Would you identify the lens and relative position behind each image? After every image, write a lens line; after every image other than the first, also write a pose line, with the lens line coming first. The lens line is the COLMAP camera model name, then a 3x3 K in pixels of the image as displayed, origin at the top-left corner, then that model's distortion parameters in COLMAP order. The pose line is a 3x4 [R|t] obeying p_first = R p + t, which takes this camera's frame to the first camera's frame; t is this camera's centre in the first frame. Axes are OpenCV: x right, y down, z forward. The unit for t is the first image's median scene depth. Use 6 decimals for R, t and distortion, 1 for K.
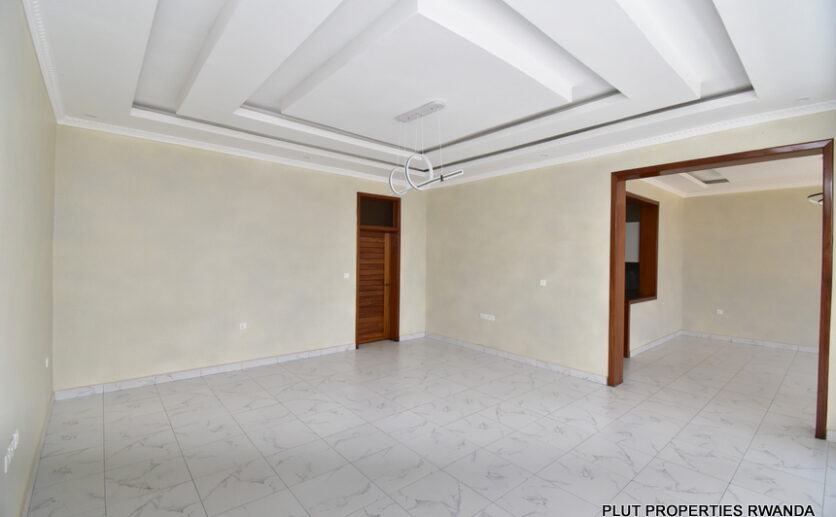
lens RADIAL K [[370.0, 0, 414.6], [0, 370.0, 258.9], [0, 0, 1]] dist [0.000253, -0.000185]
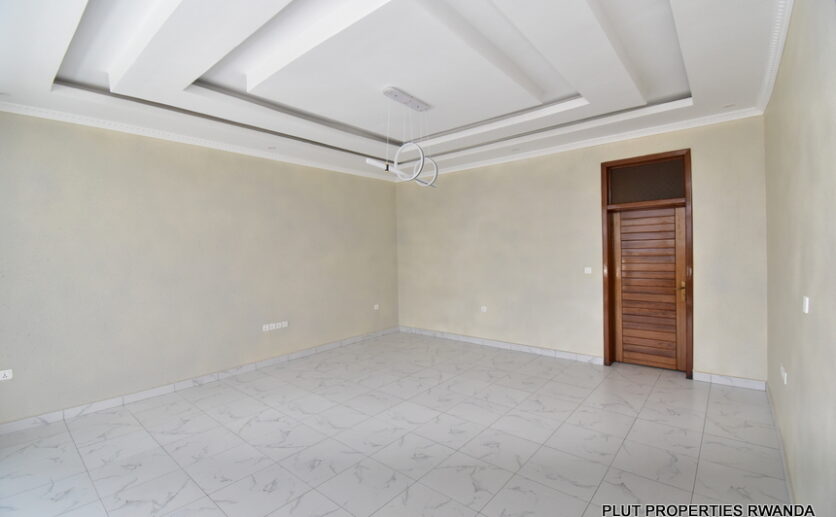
lens RADIAL K [[370.0, 0, 414.6], [0, 370.0, 258.9], [0, 0, 1]] dist [0.000253, -0.000185]
pose [[0.149477, -0.000282, -0.988765, 0.601787], [0.018696, 0.999822, 0.002541, 0.011428], [0.988588, -0.018866, 0.149455, 0.536585]]
